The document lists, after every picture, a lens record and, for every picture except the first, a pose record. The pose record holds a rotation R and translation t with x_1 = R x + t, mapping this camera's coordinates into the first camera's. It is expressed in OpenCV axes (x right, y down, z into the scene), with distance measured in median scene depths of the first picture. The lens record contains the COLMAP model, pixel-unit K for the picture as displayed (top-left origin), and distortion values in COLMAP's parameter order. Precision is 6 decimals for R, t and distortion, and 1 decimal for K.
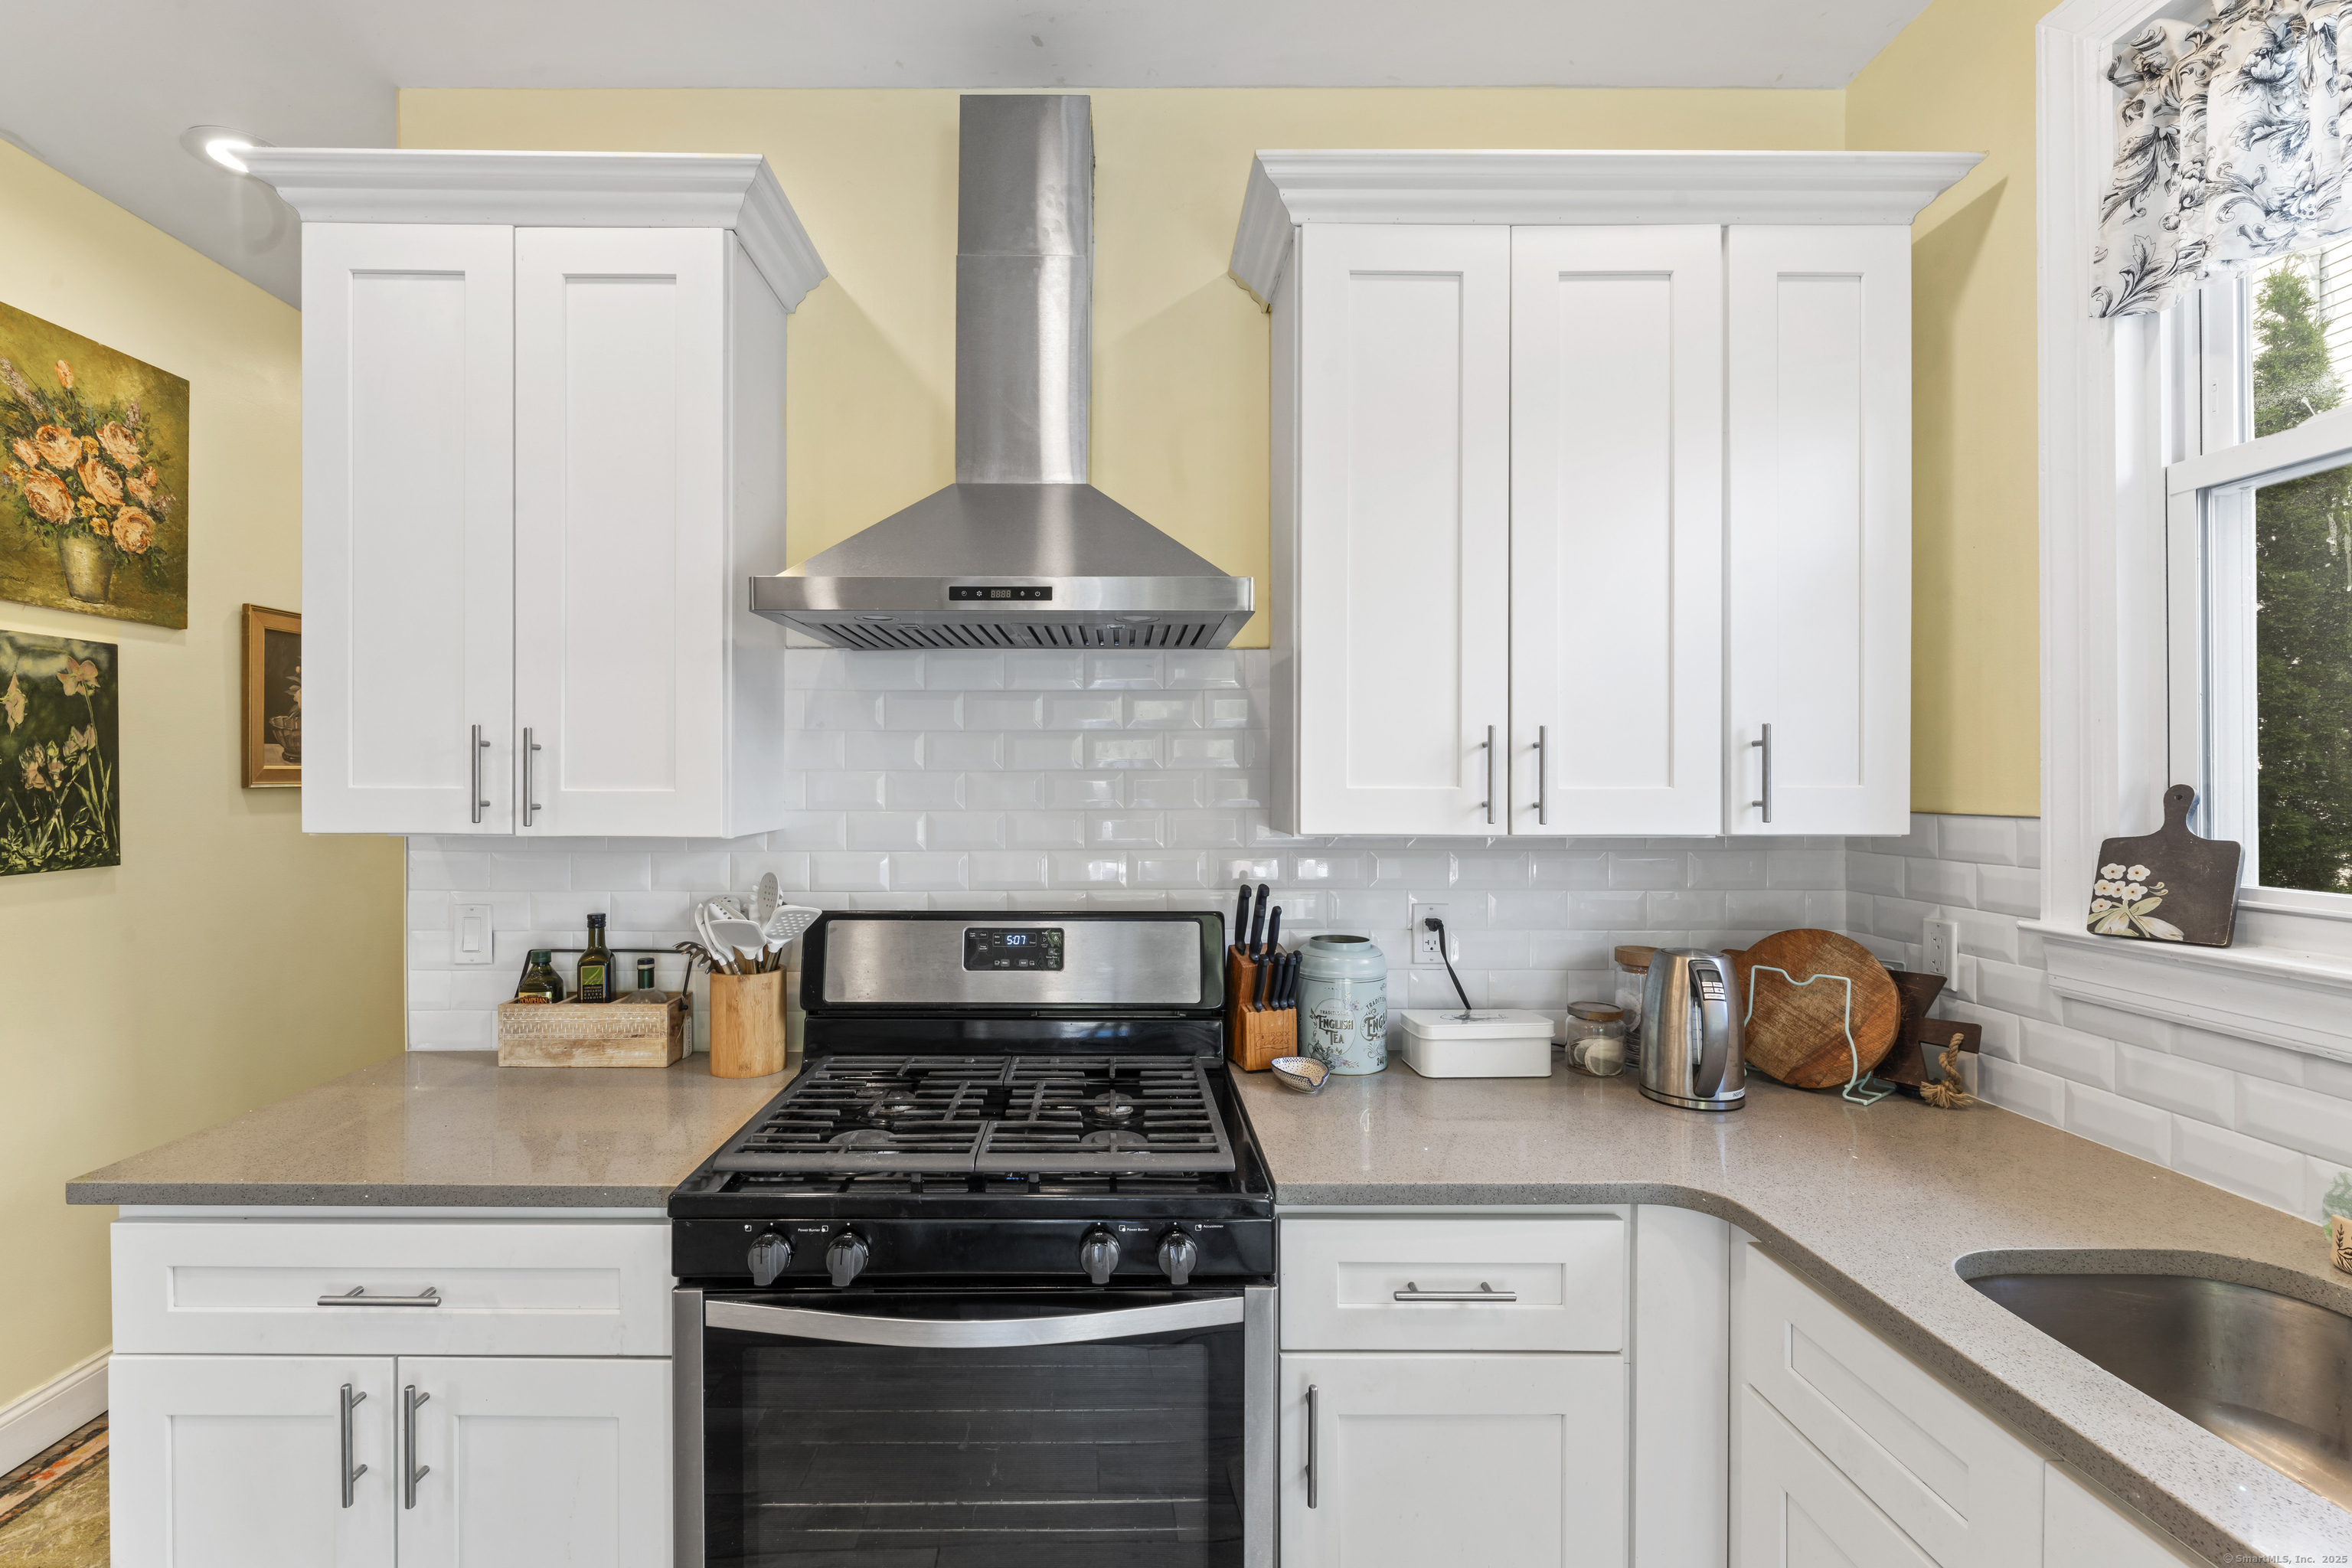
lens RADIAL K [[1024.7, 0, 1169.1], [0, 1024.7, 784.8], [0, 0, 1]] dist [-0.003598, -0.000850]
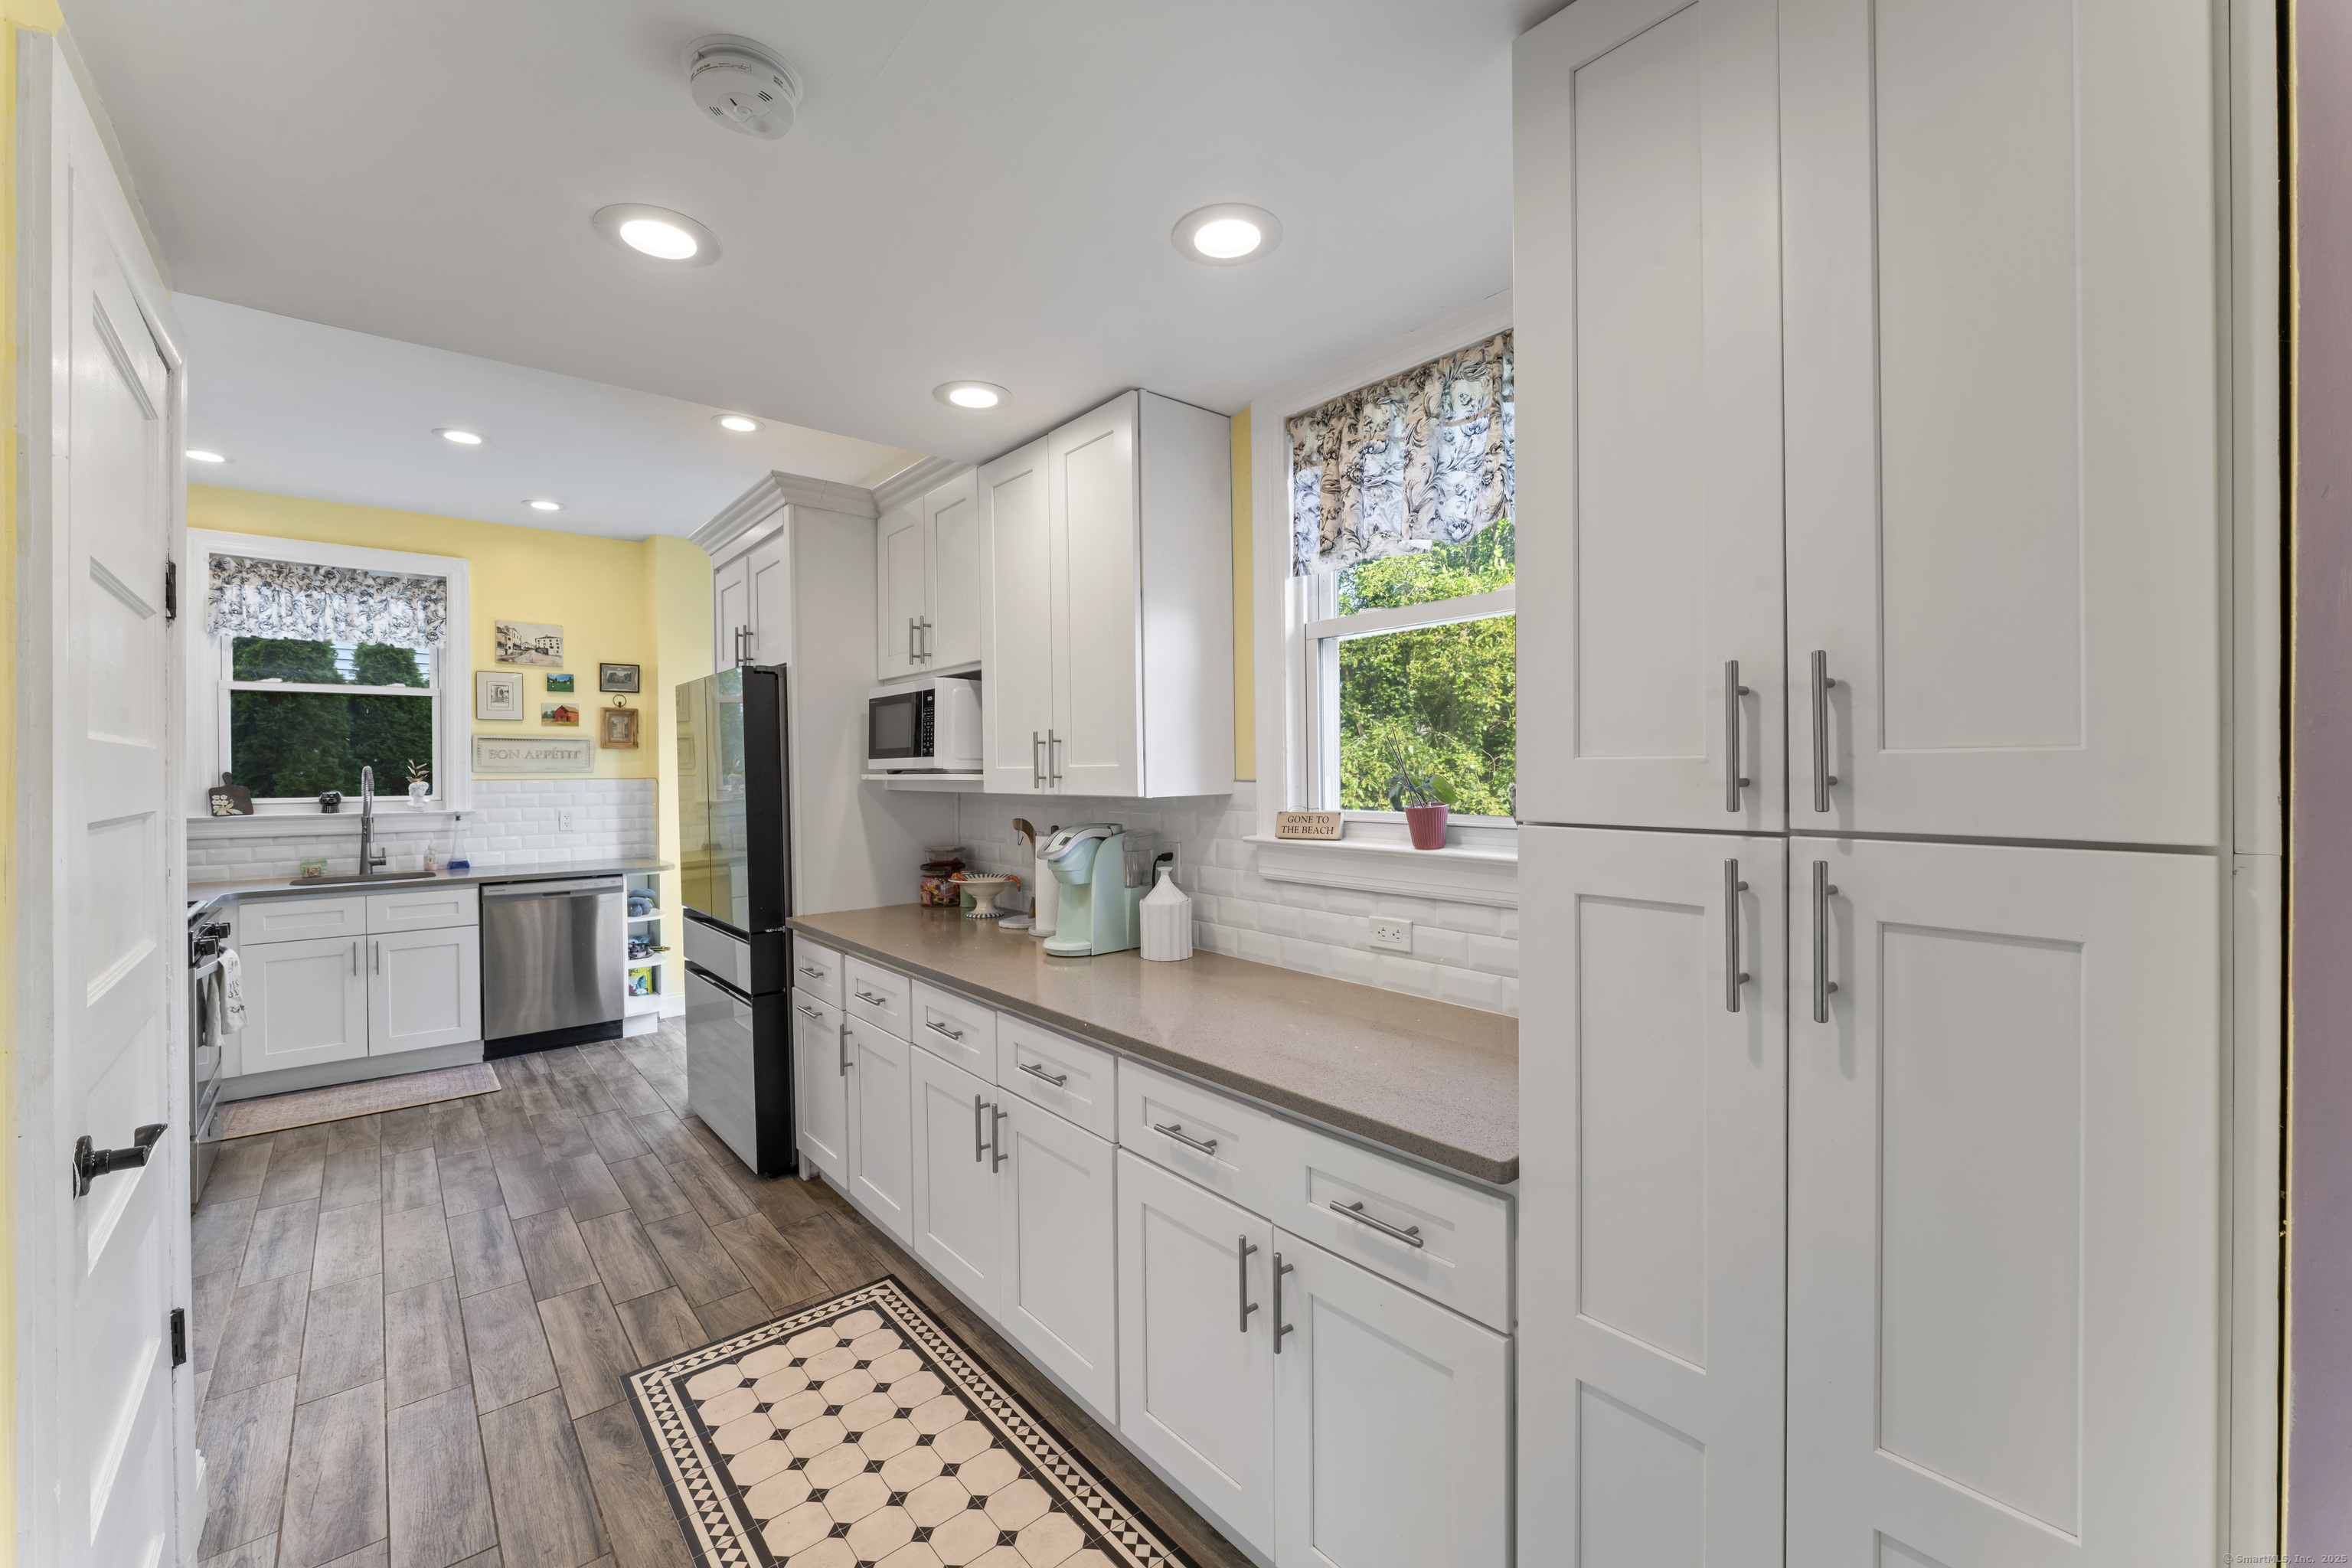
lens RADIAL K [[945.8, 0, 1172.4], [0, 945.8, 775.3], [0, 0, 1]] dist [-0.001808, -0.000017]
pose [[-0.645832, -0.003476, 0.763472, -3.010334], [0.008819, 0.999889, 0.012012, 0.001010], [-0.763429, 0.014490, -0.645730, 0.503419]]
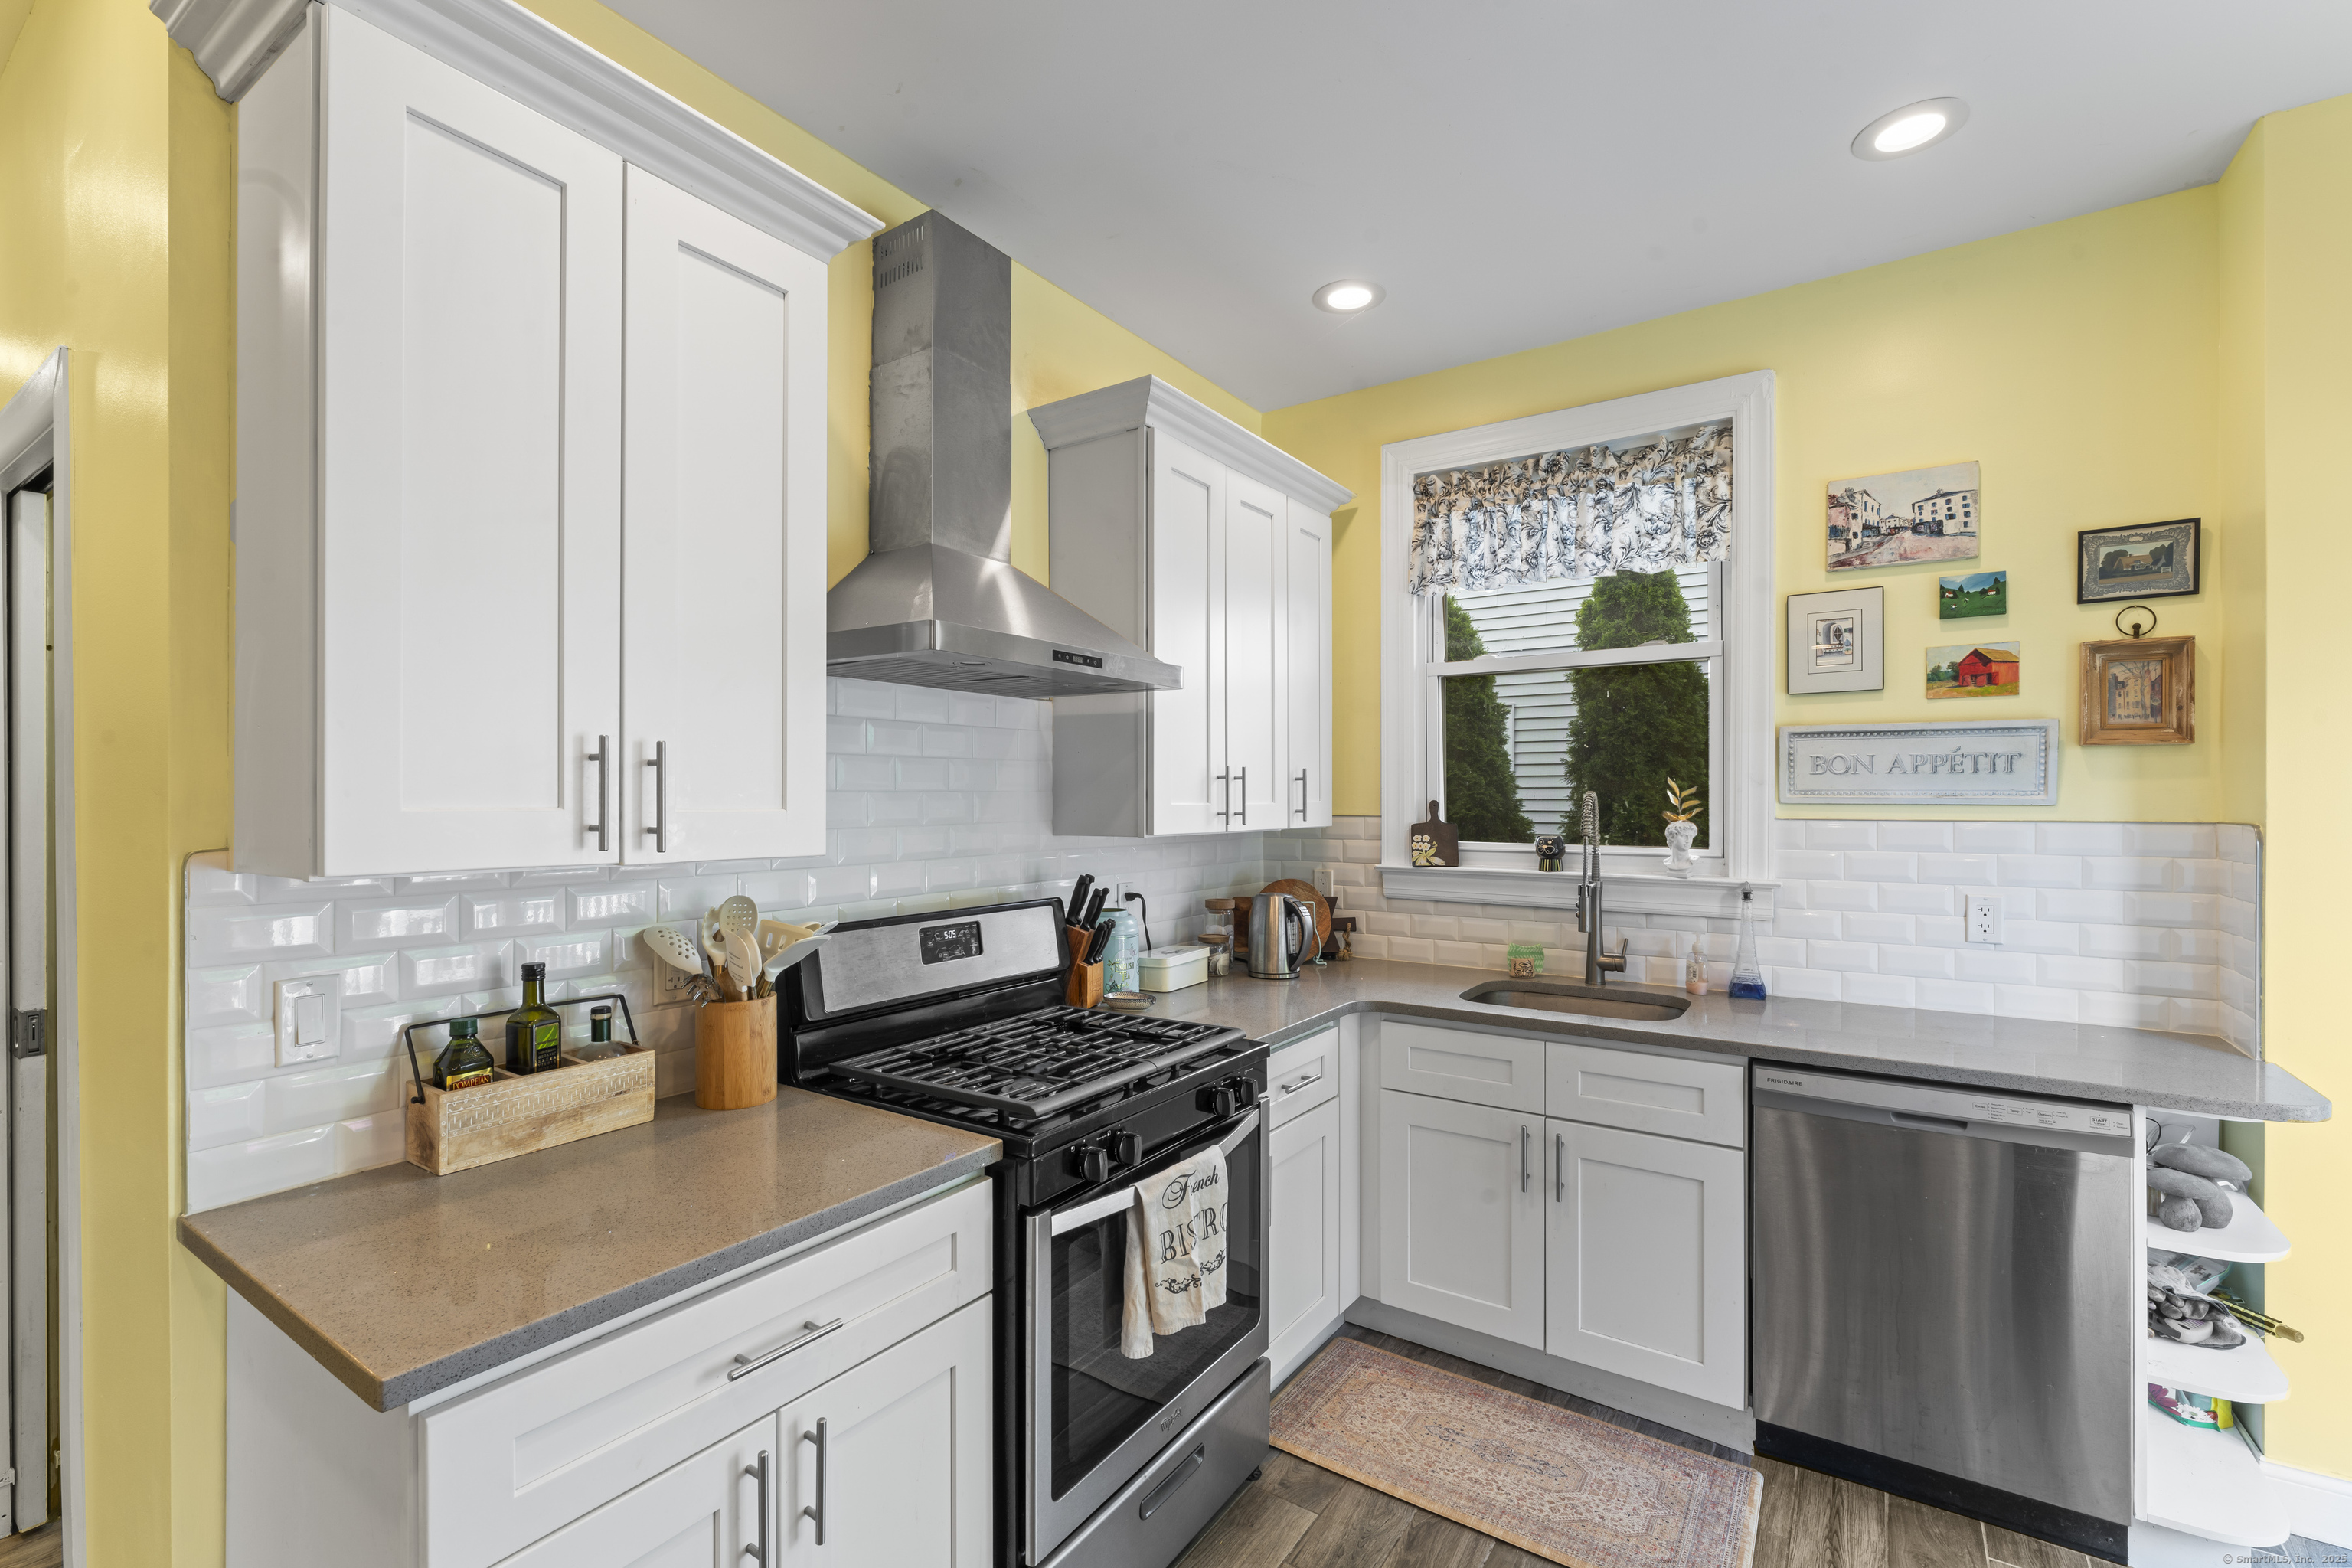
lens RADIAL K [[1024.7, 0, 1172.4], [0, 1024.7, 800.1], [0, 0, 1]] dist [-0.003598, -0.000850]
pose [[0.565219, -0.001926, 0.824939, -1.079393], [0.005111, 0.999986, -0.001168, -0.000810], [-0.824925, 0.004876, 0.565221, 0.131077]]
